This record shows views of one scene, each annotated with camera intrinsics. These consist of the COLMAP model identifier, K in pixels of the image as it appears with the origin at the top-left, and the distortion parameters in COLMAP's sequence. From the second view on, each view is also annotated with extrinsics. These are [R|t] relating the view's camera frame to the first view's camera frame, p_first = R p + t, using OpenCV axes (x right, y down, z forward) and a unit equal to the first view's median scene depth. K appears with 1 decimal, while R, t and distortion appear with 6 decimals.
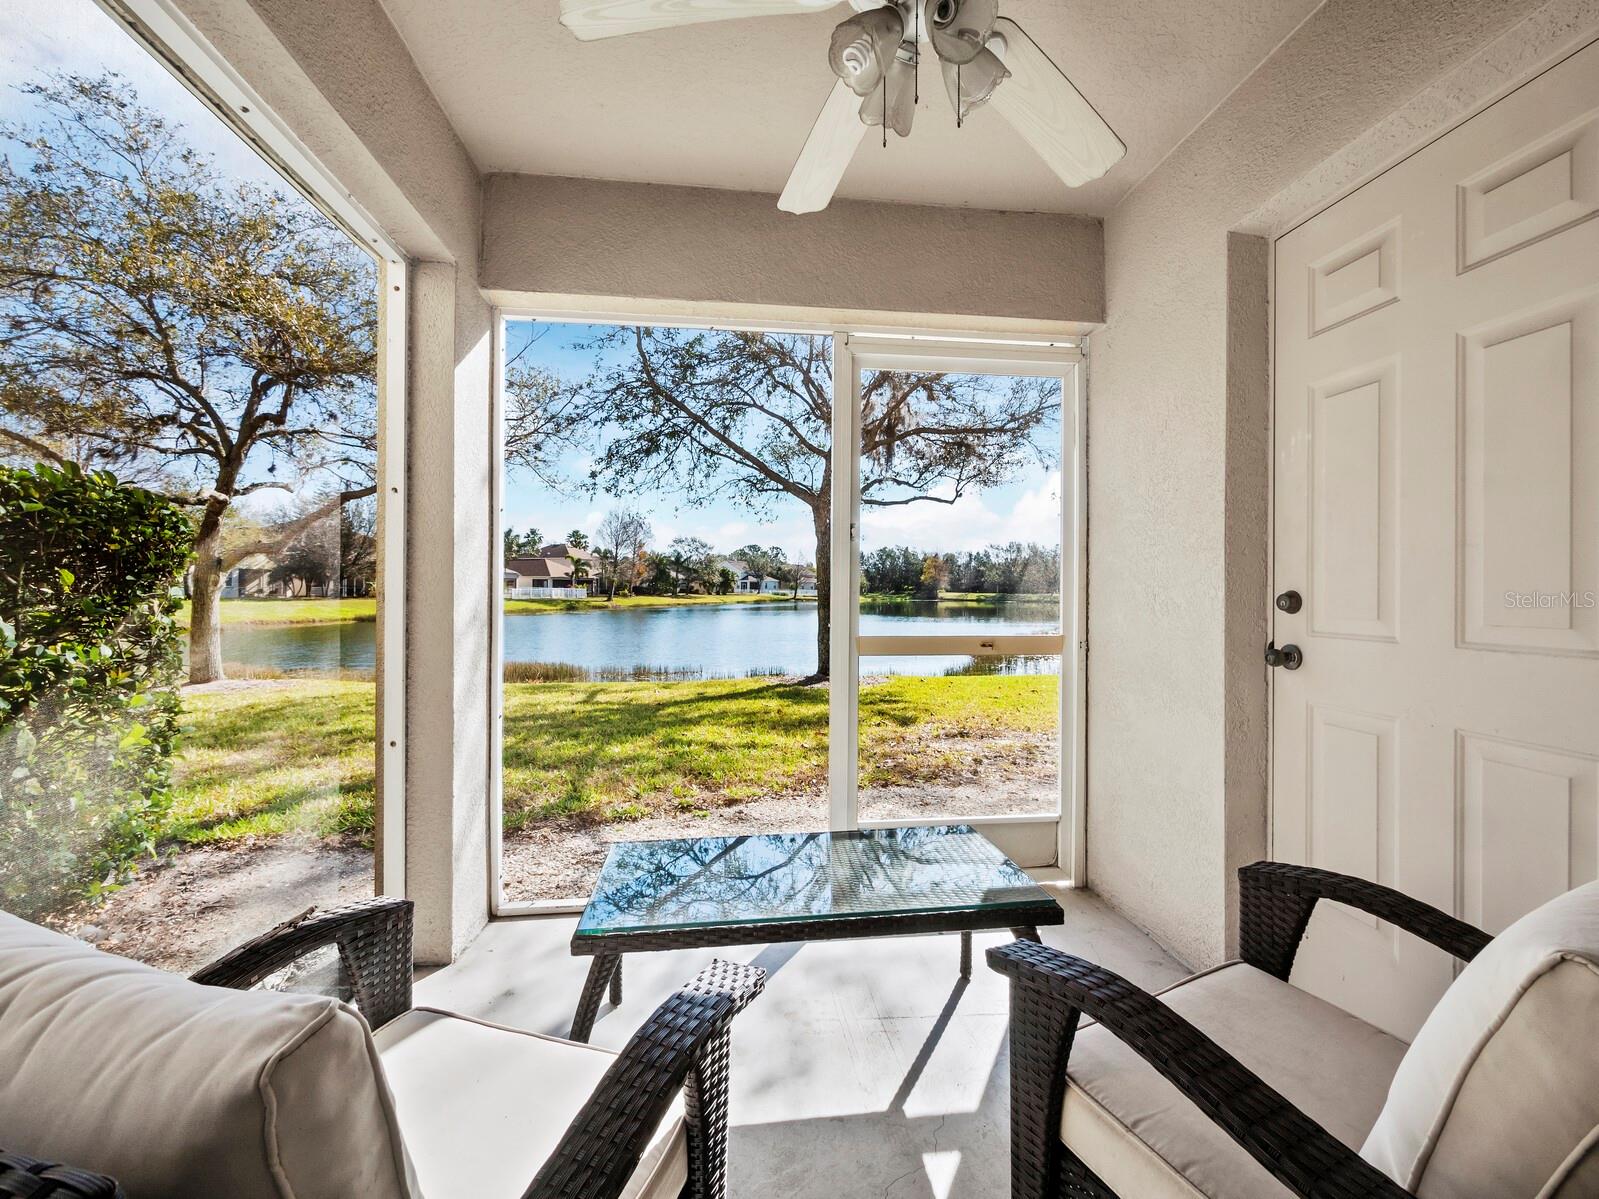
lens RADIAL K [[685.5, 0, 802.9], [0, 685.5, 594.9], [0, 0, 1]] dist [-0.003077, 0.000304]
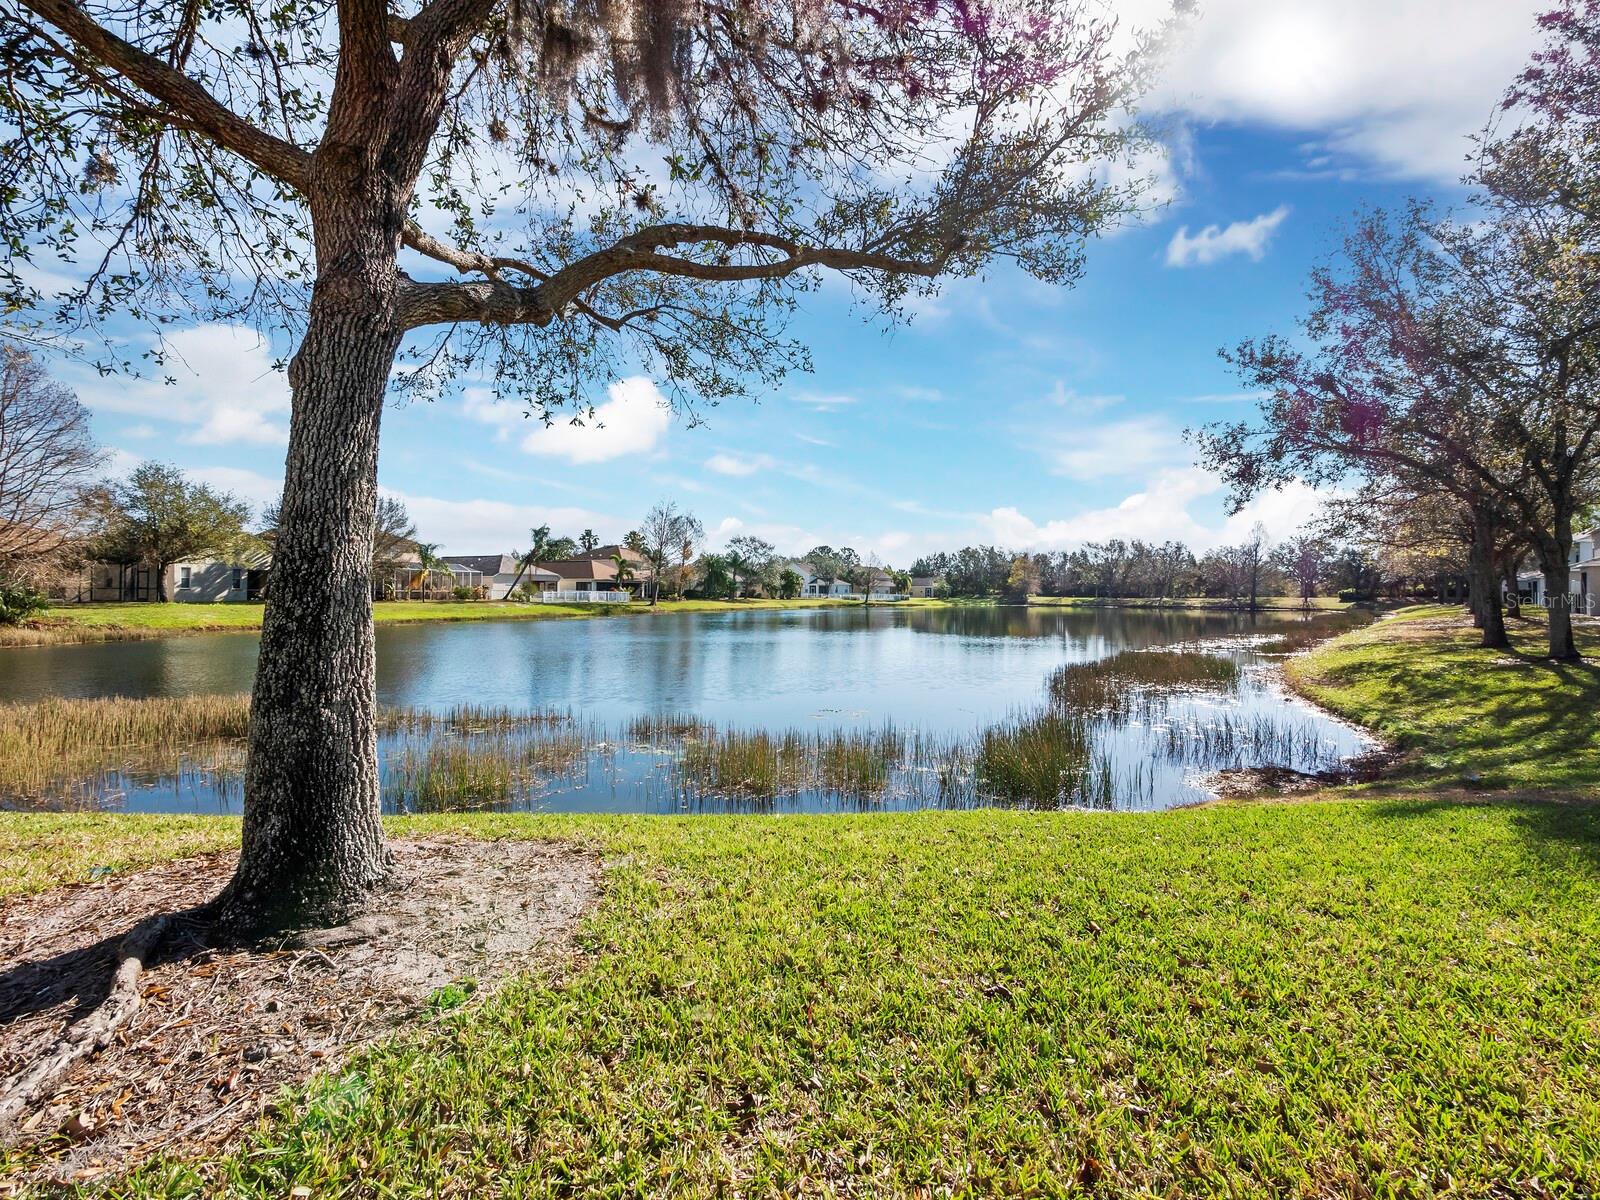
lens RADIAL K [[685.9, 0, 807.4], [0, 685.9, 590.3], [0, 0, 1]] dist [-0.003077, 0.000304]
pose [[0.992513, -0.002198, -0.122122, 0.161495], [0.000340, 0.999884, -0.015237, 0.013407], [0.122142, 0.015082, 0.992398, 0.558340]]
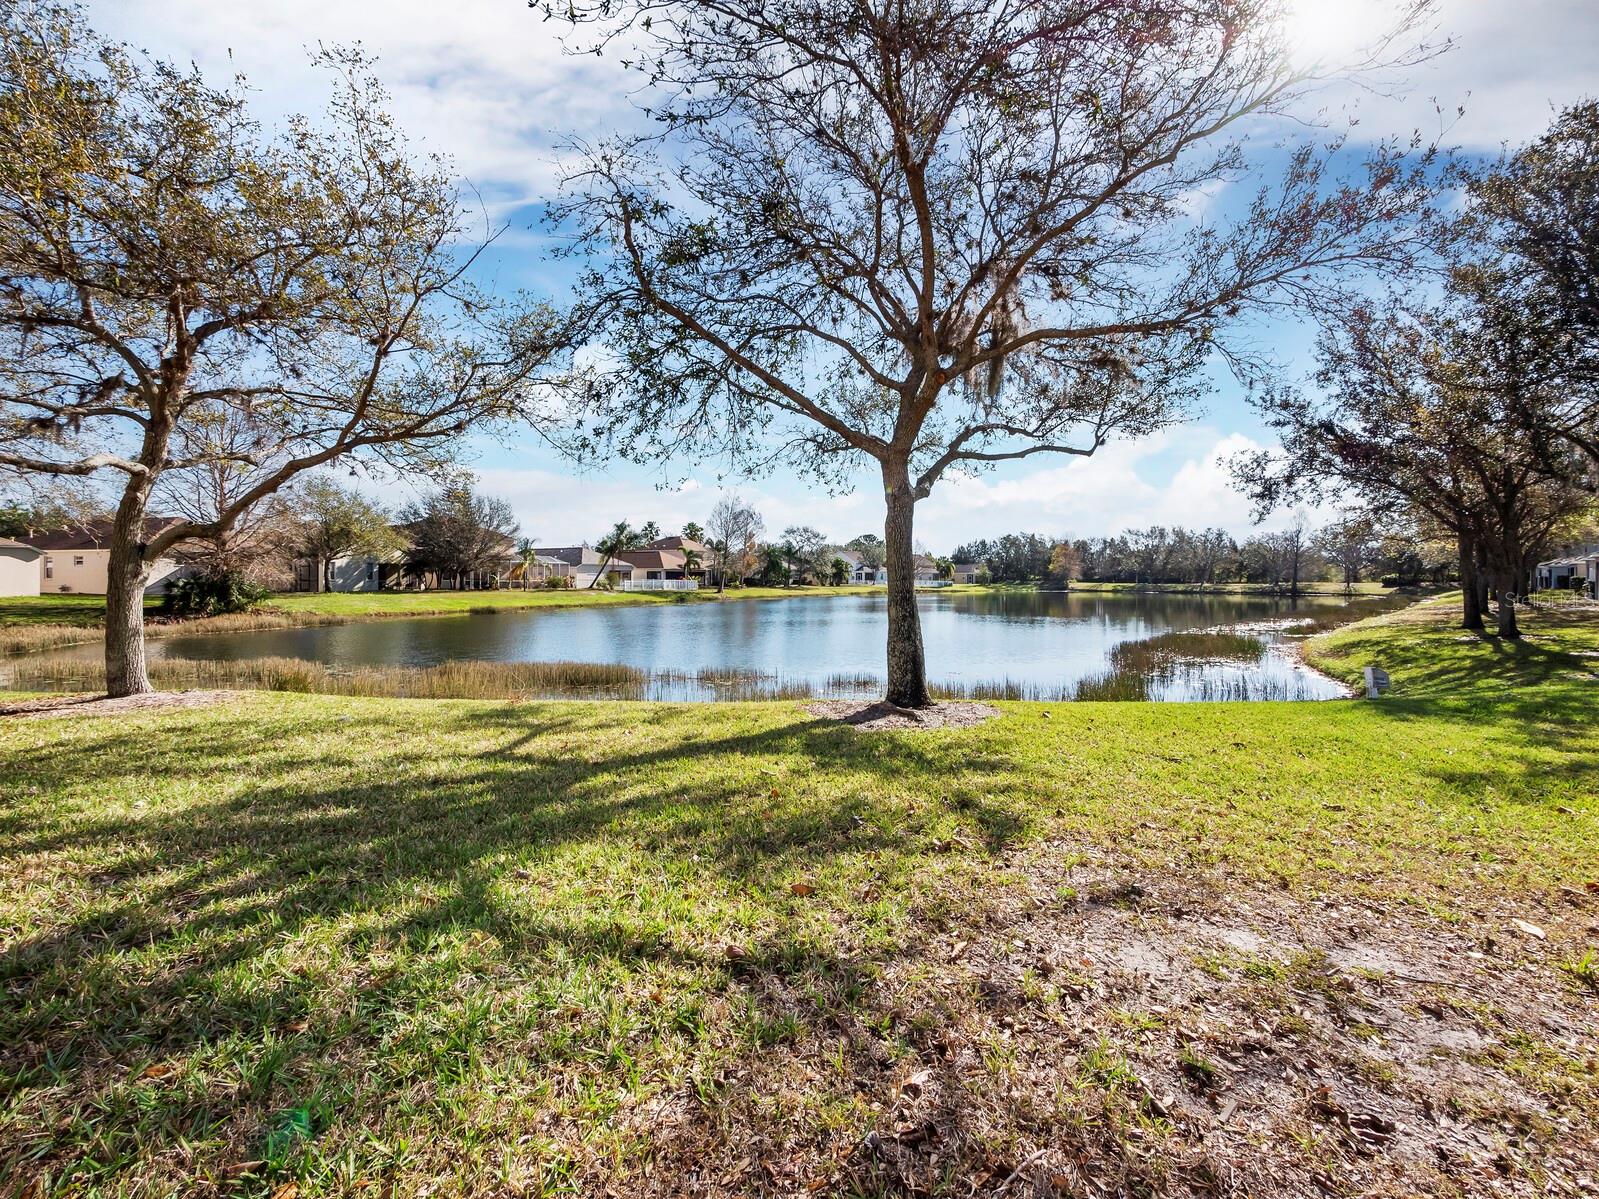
lens RADIAL K [[685.5, 0, 804.8], [0, 685.5, 585.4], [0, 0, 1]] dist [-0.003077, 0.000304]
pose [[0.985166, -0.003985, -0.171560, 0.041703], [0.003825, 0.999992, -0.001260, -0.000063], [0.171564, 0.000585, 0.985173, 0.216080]]
